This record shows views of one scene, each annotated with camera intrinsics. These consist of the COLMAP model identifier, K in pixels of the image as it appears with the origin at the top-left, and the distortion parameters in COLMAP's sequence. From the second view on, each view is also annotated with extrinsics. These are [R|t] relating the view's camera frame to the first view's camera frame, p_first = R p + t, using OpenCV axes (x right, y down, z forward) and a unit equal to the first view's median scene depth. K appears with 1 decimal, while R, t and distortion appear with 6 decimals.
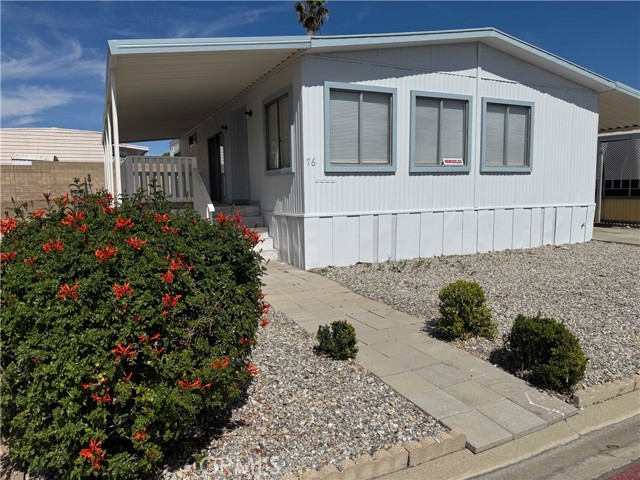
lens RADIAL K [[454.0, 0, 320.3], [0, 454.0, 238.1], [0, 0, 1]] dist [0.095853, -0.120479]
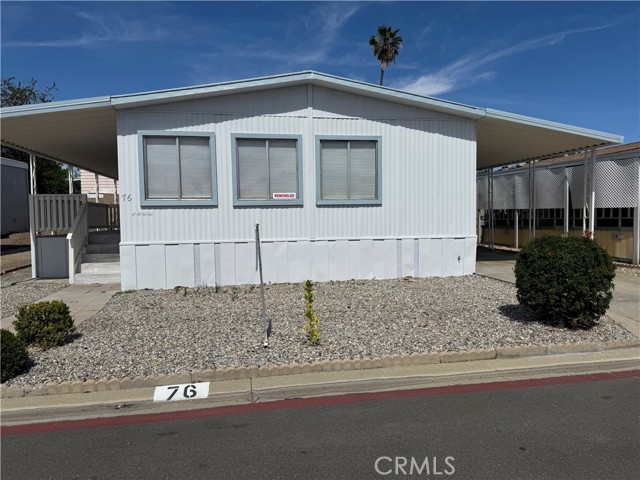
lens RADIAL K [[454.0, 0, 320.3], [0, 454.0, 238.1], [0, 0, 1]] dist [0.095853, -0.120479]
pose [[0.960736, 0.013136, -0.277155, 0.695520], [-0.028279, 0.998313, -0.050712, -0.015745], [0.276021, 0.056558, 0.959486, 0.006935]]
